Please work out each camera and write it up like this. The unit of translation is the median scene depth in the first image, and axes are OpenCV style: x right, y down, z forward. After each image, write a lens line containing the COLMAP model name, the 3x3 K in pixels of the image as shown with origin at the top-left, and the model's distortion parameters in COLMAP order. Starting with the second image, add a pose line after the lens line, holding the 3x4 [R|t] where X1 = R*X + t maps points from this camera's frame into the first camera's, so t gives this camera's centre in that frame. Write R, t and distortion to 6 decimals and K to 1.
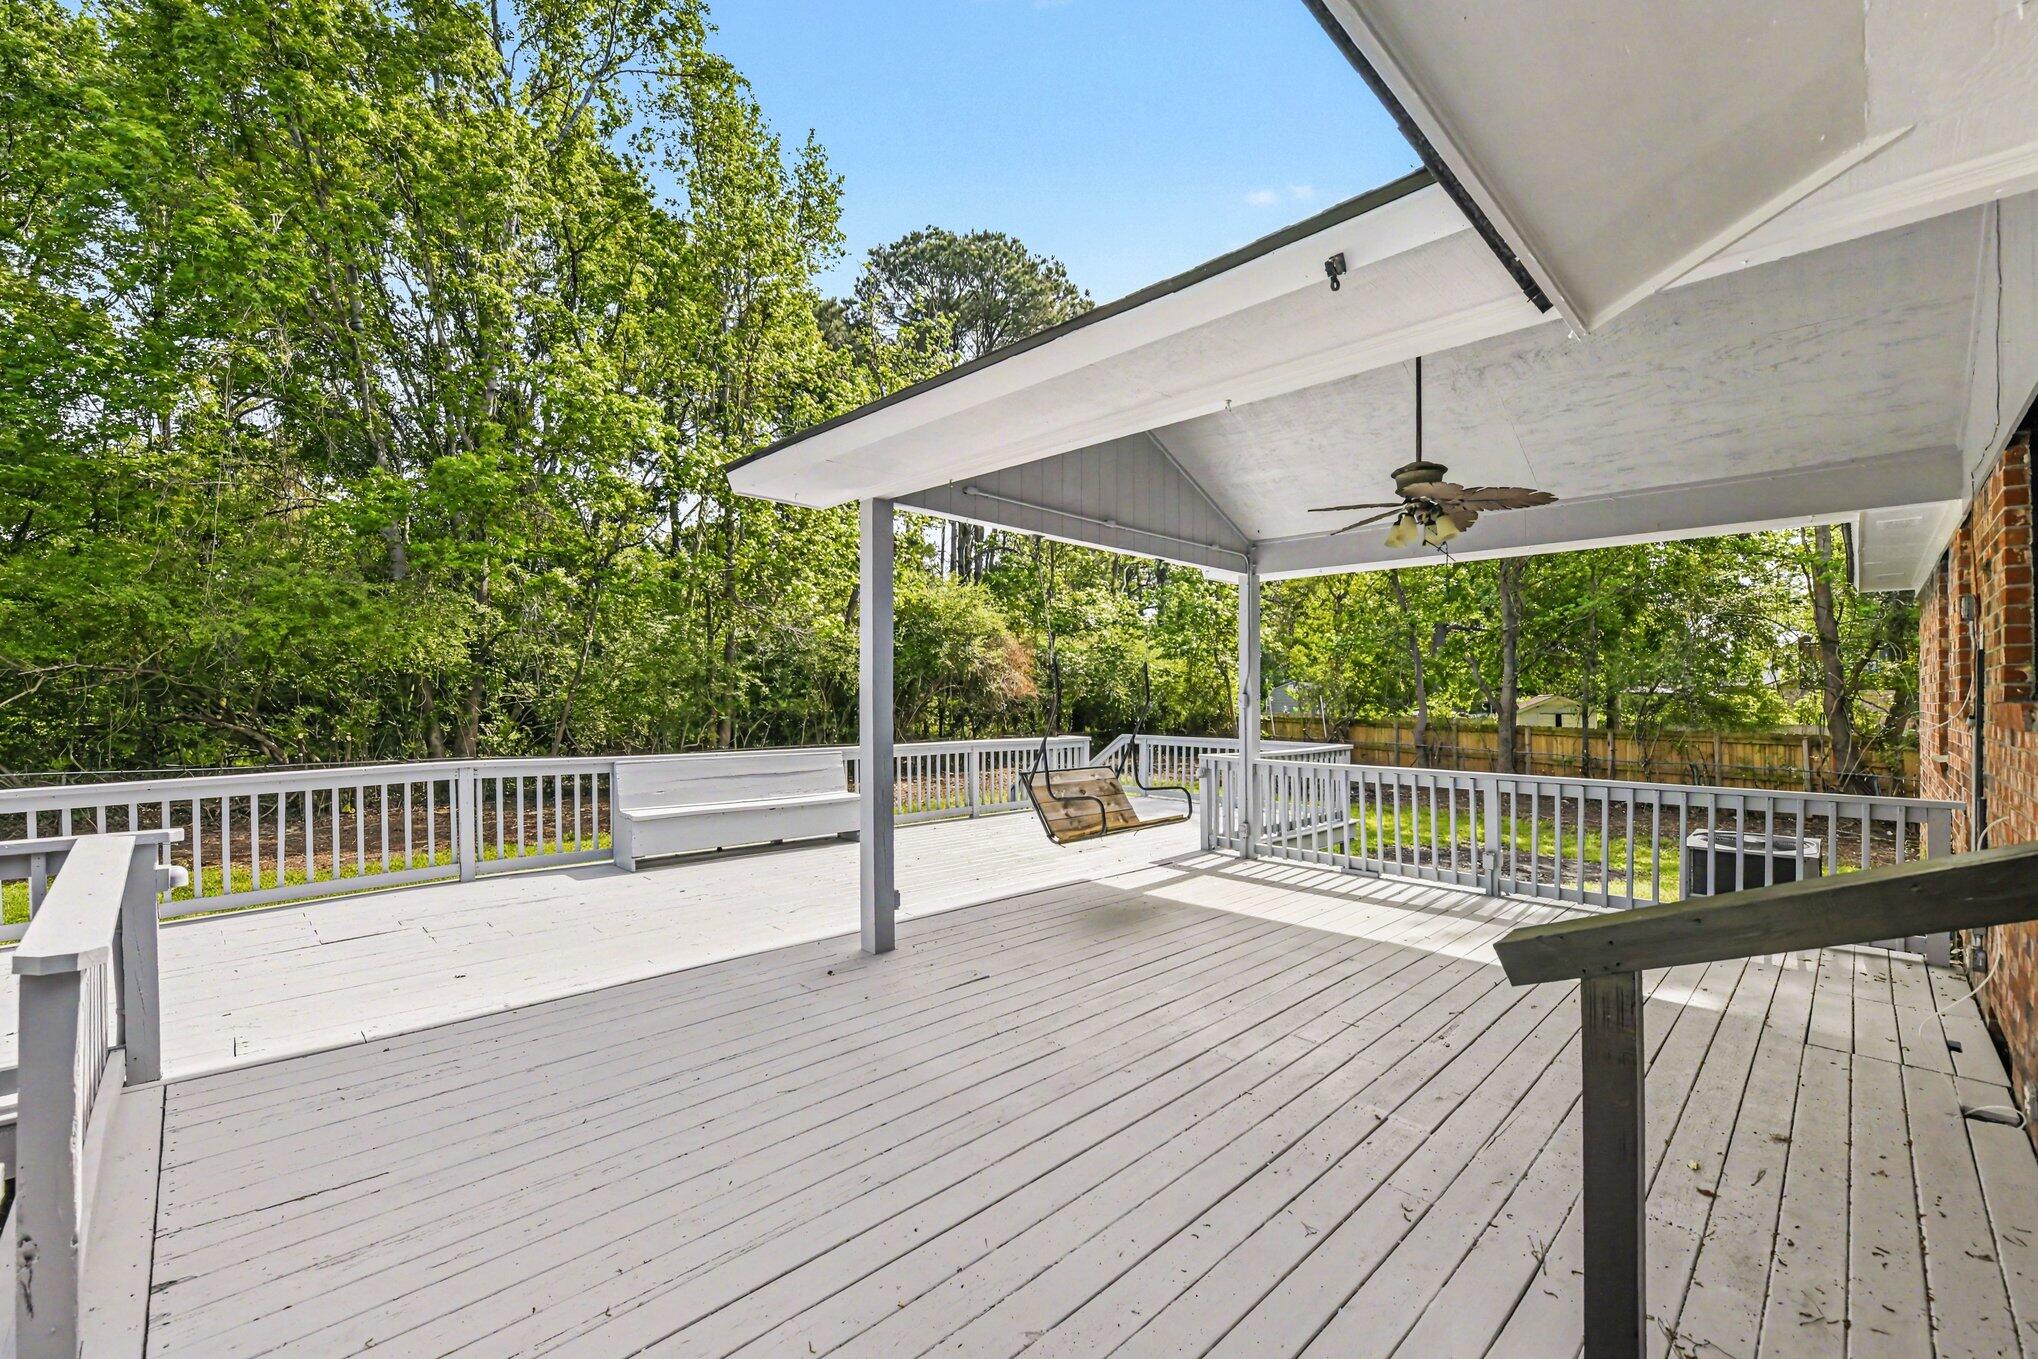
lens RADIAL K [[835.1, 0, 1014.7], [0, 835.1, 682.3], [0, 0, 1]] dist [-0.001776, -0.000141]
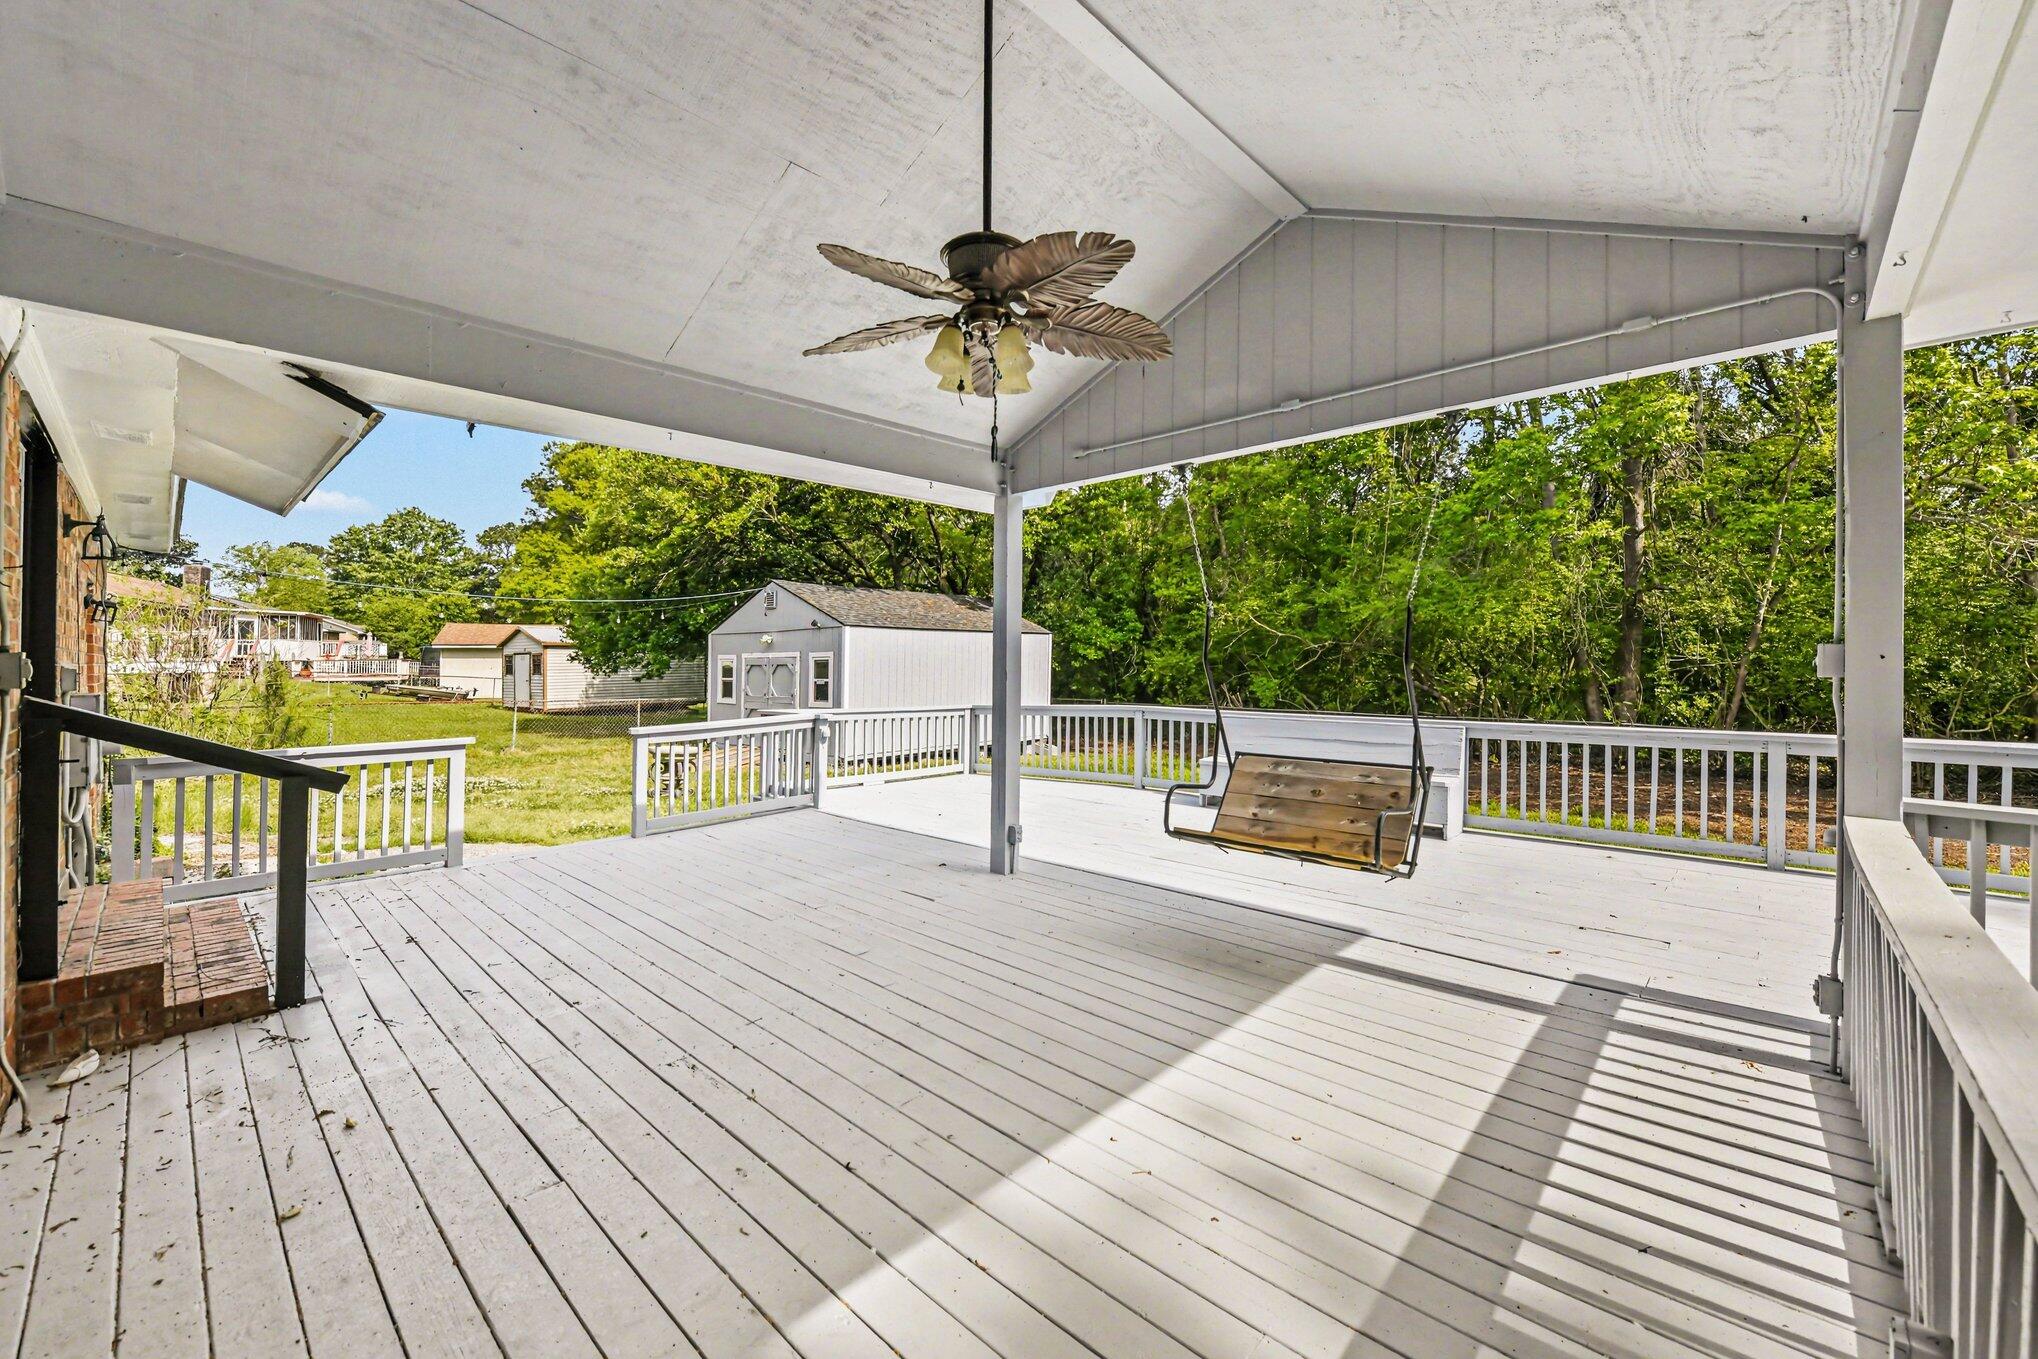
lens RADIAL K [[818.0, 0, 1019.1], [0, 818.0, 664.4], [0, 0, 1]] dist [-0.002034, -0.000261]
pose [[0.034668, -0.003090, -0.999394, 1.077712], [0.023830, 0.999713, -0.002265, 0.027423], [0.999115, -0.023737, 0.034732, 1.052406]]
